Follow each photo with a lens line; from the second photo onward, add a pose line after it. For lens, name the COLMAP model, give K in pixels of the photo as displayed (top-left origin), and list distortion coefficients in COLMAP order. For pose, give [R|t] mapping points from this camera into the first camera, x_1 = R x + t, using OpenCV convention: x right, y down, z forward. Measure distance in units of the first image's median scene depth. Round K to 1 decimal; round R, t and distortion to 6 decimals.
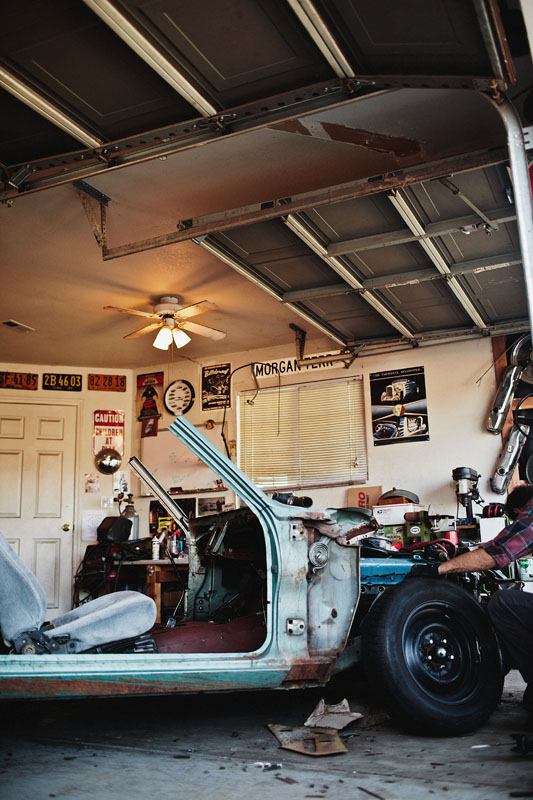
lens RADIAL K [[764.5, 0, 266.5], [0, 764.5, 400.0], [0, 0, 1]] dist [-0.106650, 0.127686]
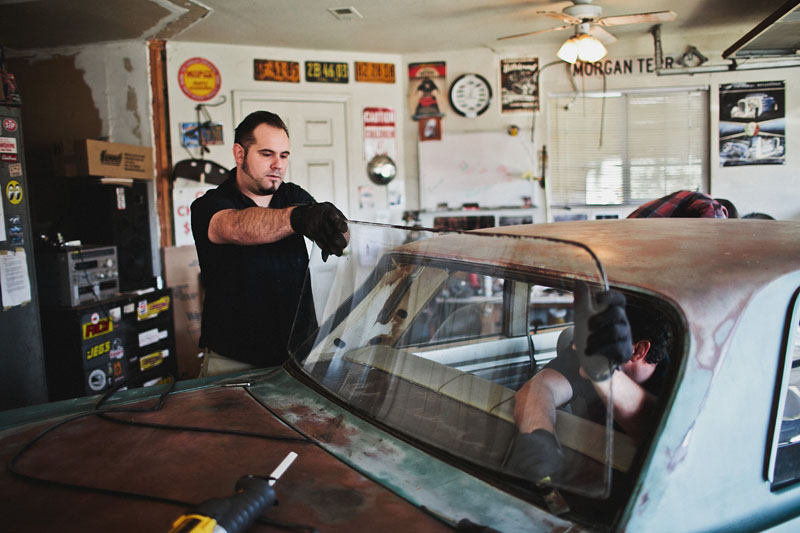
lens RADIAL K [[764.5, 0, 400.0], [0, 764.5, 266.5], [0, 0, 1]] dist [-0.106650, 0.127686]
pose [[0.971747, -0.033750, 0.233599, -0.400747], [-0.039098, 0.953031, 0.300338, -0.073530], [-0.232763, -0.300985, 0.924786, 0.193955]]
